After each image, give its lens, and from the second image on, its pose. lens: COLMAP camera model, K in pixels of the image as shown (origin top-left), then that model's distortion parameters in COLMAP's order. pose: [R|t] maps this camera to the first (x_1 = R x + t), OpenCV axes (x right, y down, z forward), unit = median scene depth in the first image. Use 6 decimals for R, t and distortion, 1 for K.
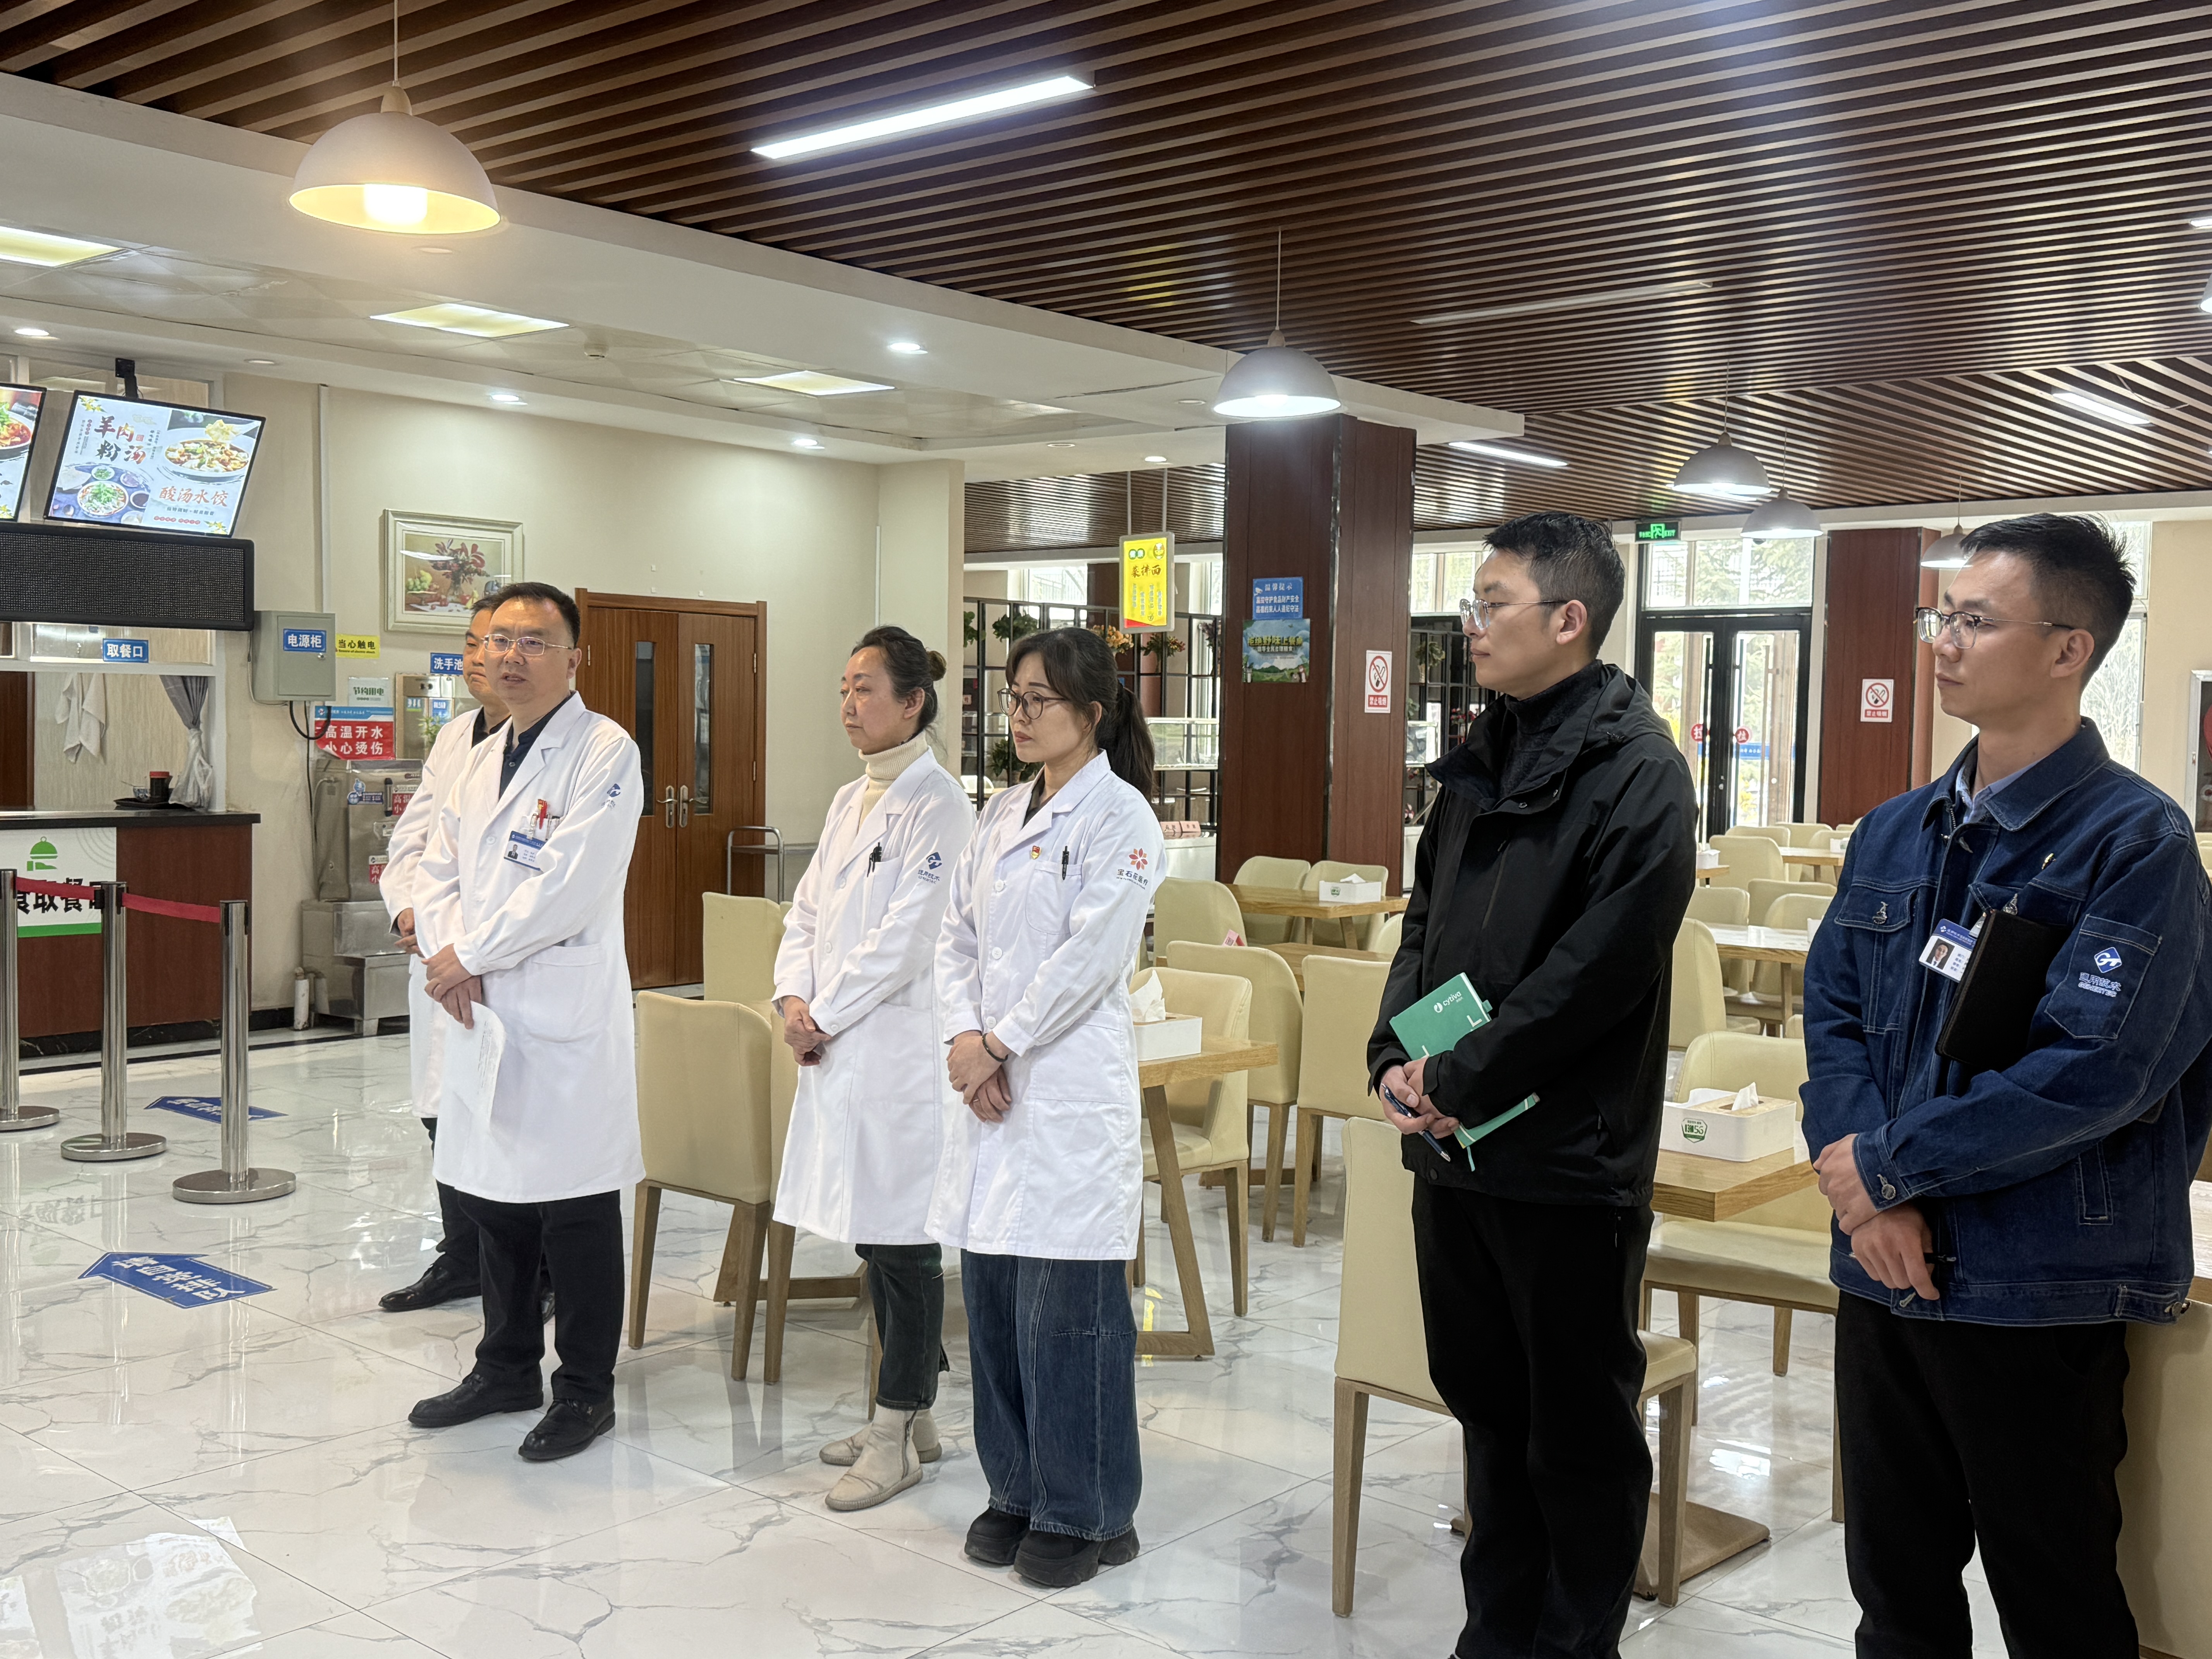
lens RADIAL K [[2147.8, 0, 1105.6], [0, 2147.8, 845.6], [0, 0, 1]] dist [0.104932, 0.000000]
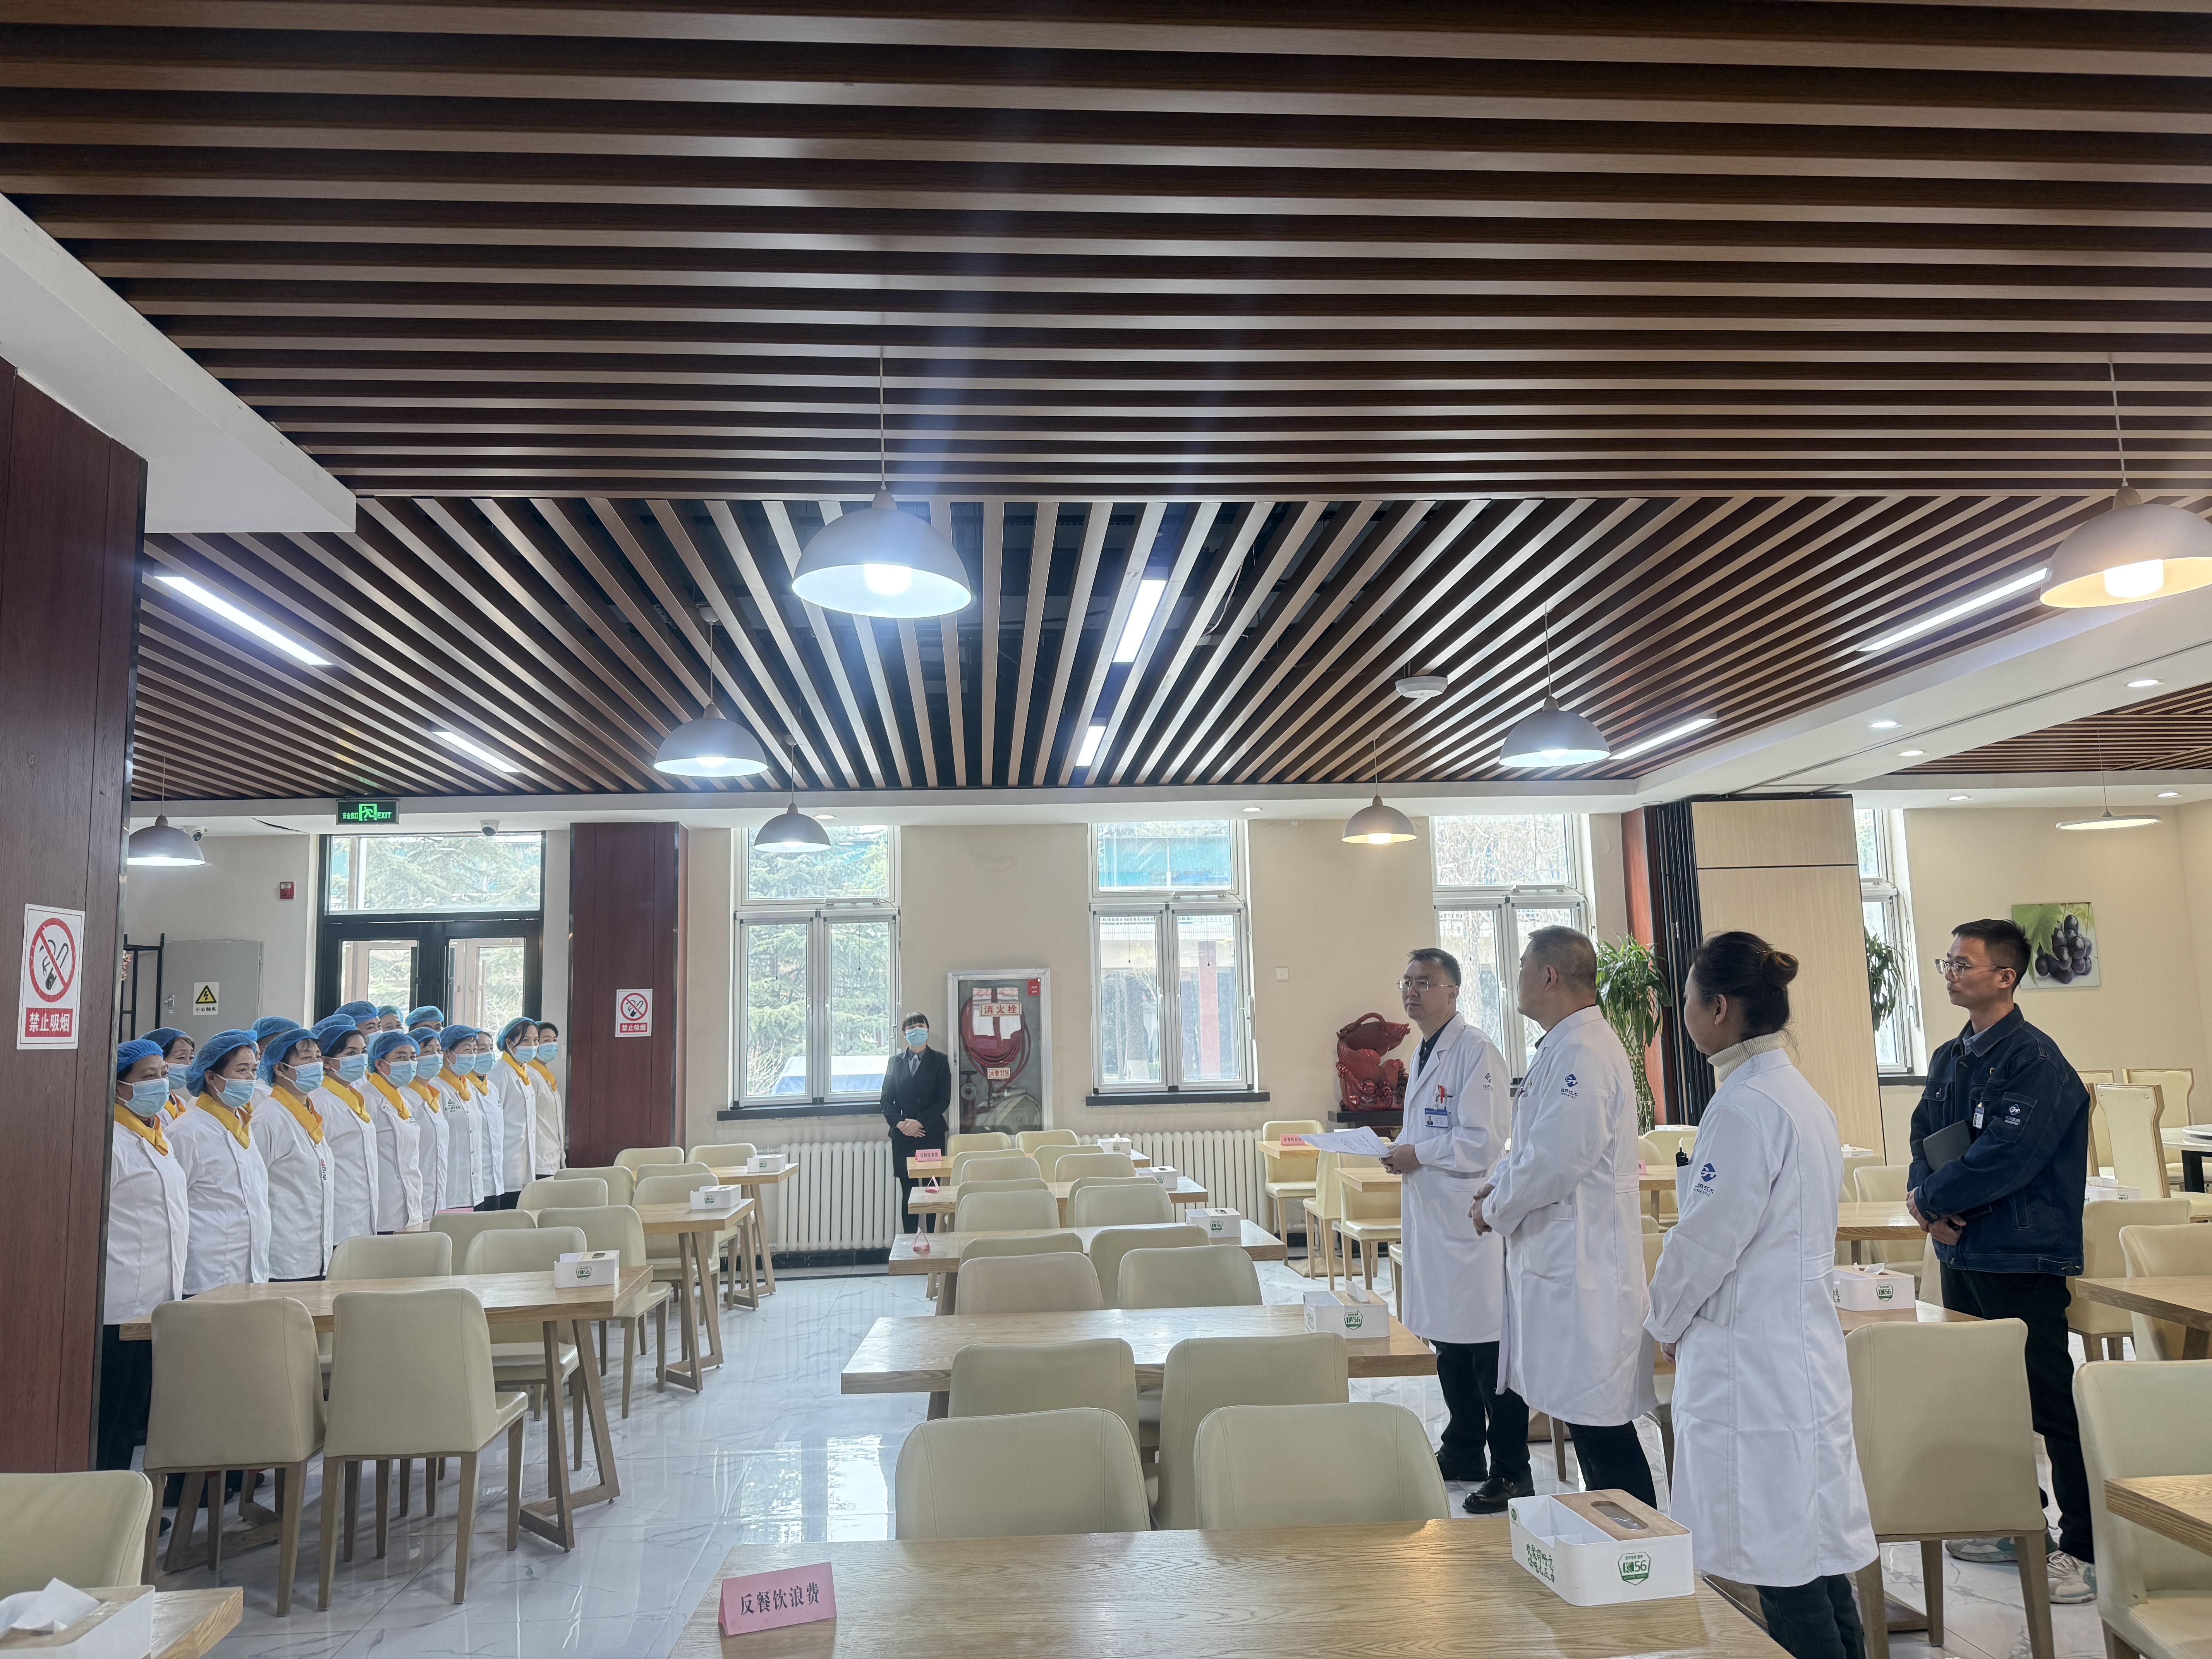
lens RADIAL K [[1539.1, 0, 1110.0], [0, 1539.1, 838.4], [0, 0, 1]] dist [0.006471, -0.008383]
pose [[0.692224, 0.049105, 0.720010, 0.049503], [0.085775, 0.985013, -0.149643, -0.039435], [-0.716567, 0.165345, 0.677638, 0.640038]]
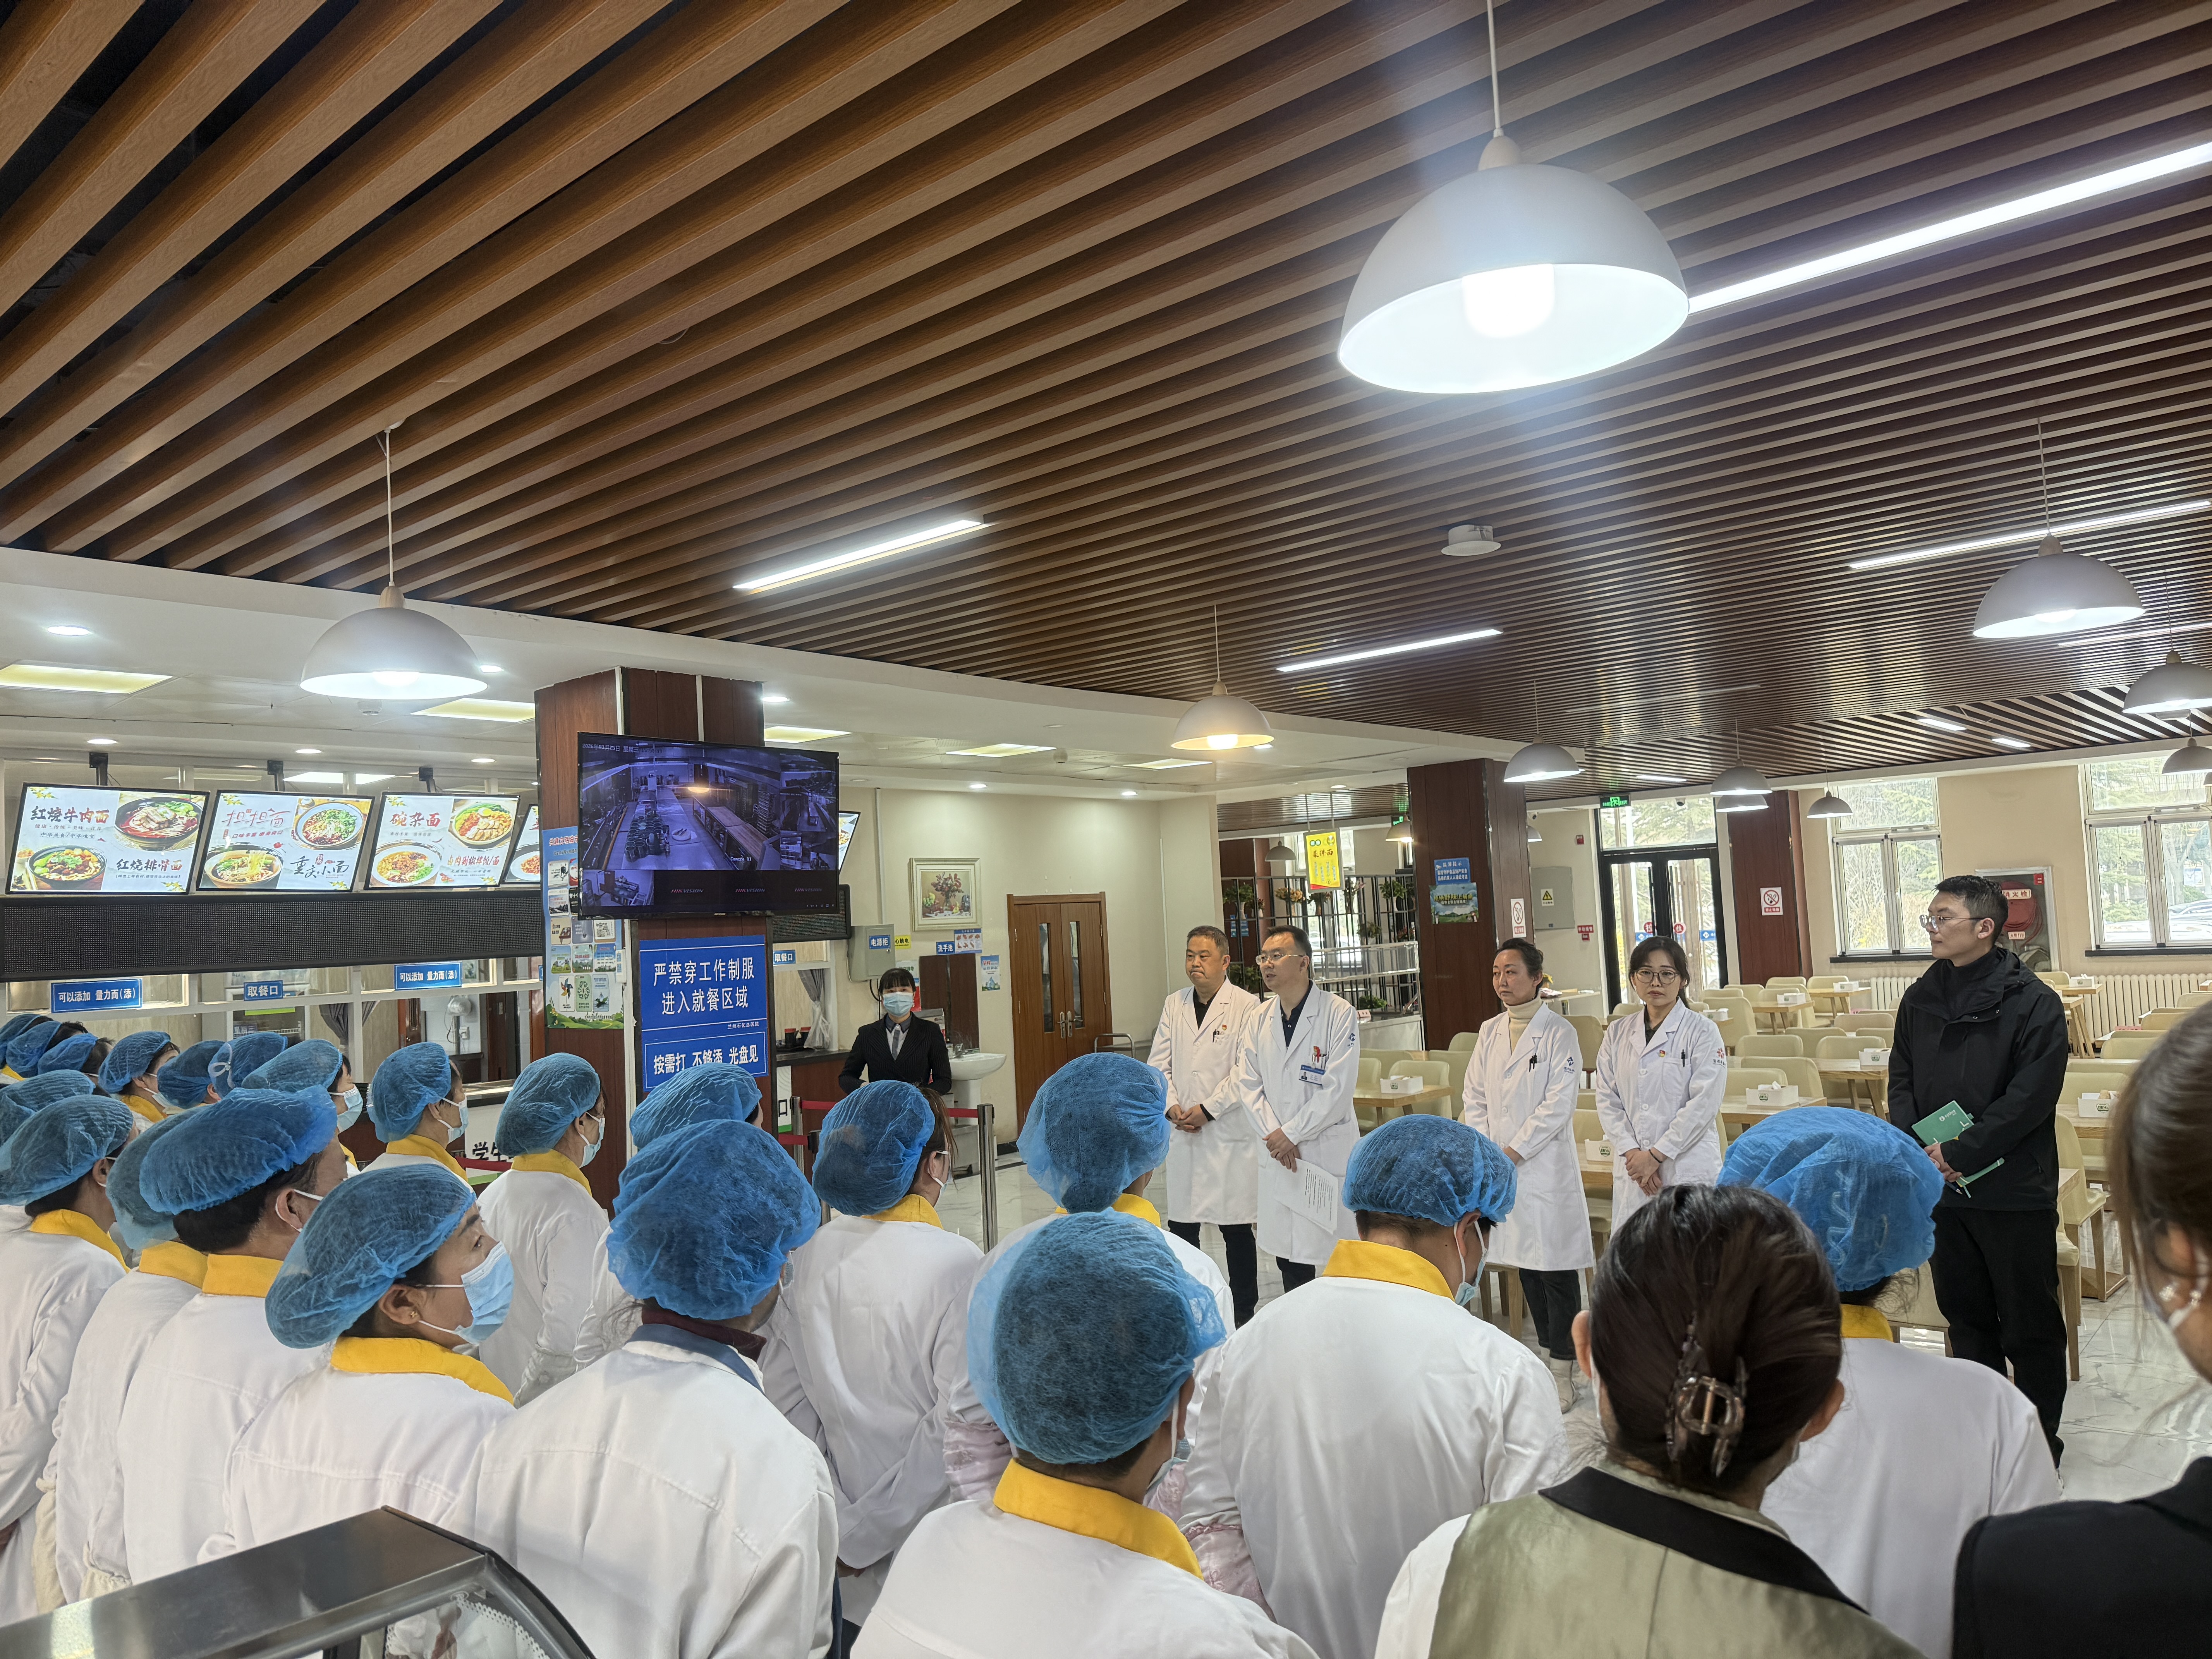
lens RADIAL K [[1539.1, 0, 1086.7], [0, 1539.1, 827.1], [0, 0, 1]] dist [0.006471, -0.008383]
pose [[0.997562, -0.069732, -0.002610, -0.188198], [0.068843, 0.989579, -0.126470, -0.020911], [0.011402, 0.125982, 0.991967, -0.147986]]
